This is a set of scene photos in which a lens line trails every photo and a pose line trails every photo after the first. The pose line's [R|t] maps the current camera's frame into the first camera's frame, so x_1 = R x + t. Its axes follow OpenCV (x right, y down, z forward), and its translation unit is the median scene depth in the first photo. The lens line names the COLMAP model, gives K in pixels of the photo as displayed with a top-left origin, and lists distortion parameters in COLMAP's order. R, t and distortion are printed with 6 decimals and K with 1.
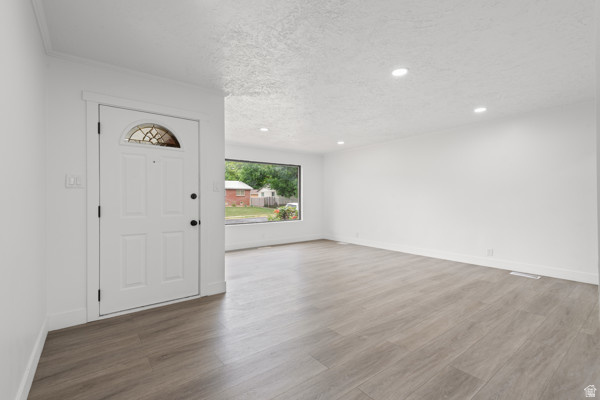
lens RADIAL K [[272.9, 0, 297.4], [0, 272.9, 199.9], [0, 0, 1]] dist [0.007214, -0.001010]
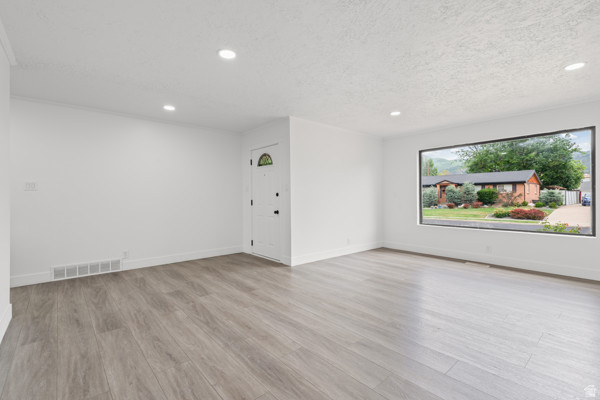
lens RADIAL K [[272.9, 0, 300.3], [0, 272.9, 198.8], [0, 0, 1]] dist [0.007214, -0.001010]
pose [[0.072340, 0.004196, -0.997371, 1.519056], [0.004376, 0.999980, 0.004524, 0.005231], [0.997370, -0.004692, 0.072320, 1.383190]]
